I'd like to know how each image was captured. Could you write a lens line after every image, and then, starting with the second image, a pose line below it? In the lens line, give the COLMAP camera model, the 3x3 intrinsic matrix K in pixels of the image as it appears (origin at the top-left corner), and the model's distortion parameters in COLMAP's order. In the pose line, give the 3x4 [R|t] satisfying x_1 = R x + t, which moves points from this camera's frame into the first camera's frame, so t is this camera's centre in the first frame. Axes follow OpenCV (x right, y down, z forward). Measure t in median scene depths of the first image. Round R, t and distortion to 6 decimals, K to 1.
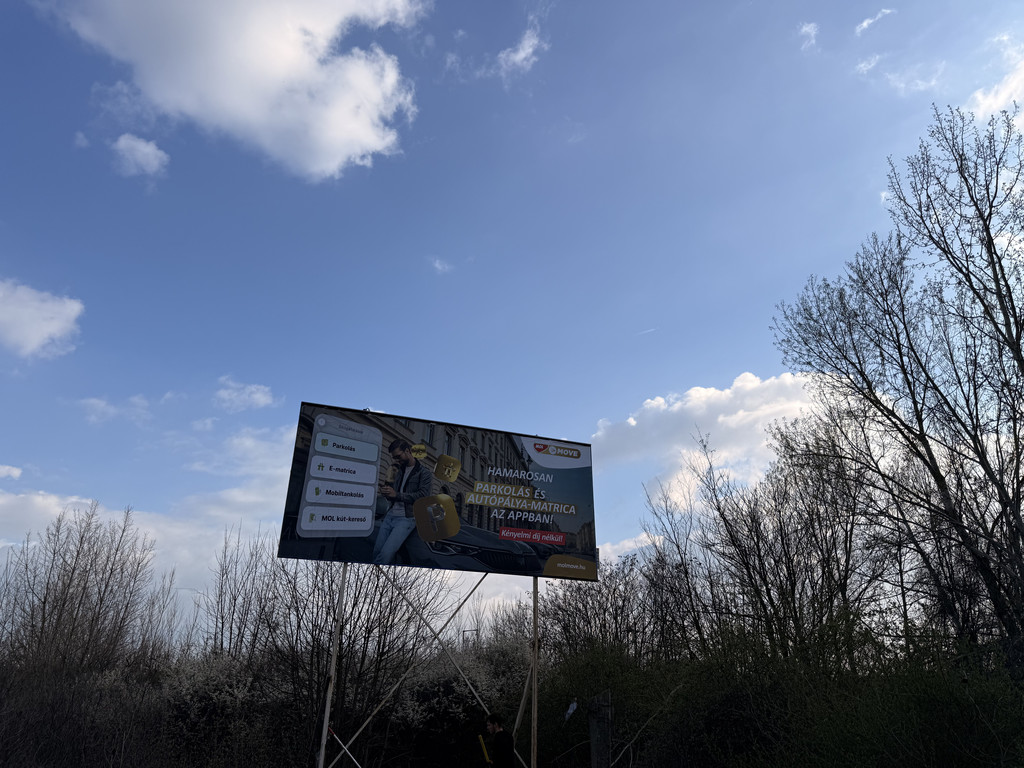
lens RADIAL K [[725.9, 0, 517.1], [0, 725.9, 369.3], [0, 0, 1]] dist [0.070969, -0.084251]
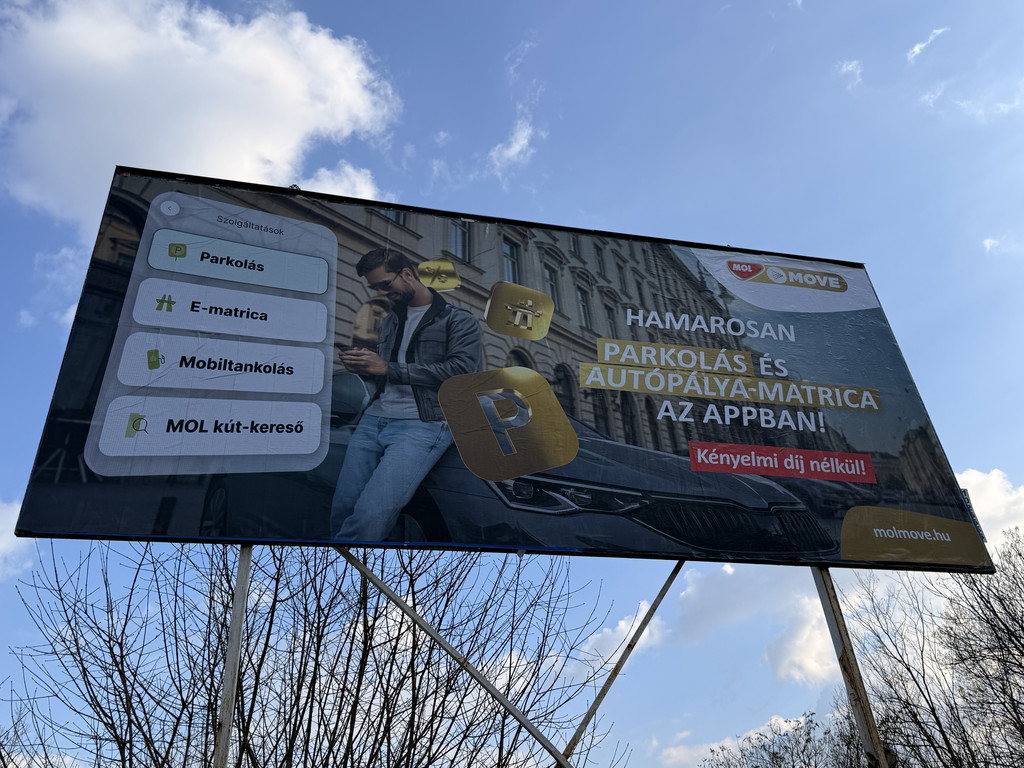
lens RADIAL K [[914.6, 0, 499.2], [0, 914.6, 379.6], [0, 0, 1]] dist [0.058239, -0.106272]
pose [[0.989920, -0.133832, -0.046340, -0.082211], [0.124505, 0.978291, -0.165667, 0.227309], [0.067506, 0.158228, 0.985092, 0.504391]]
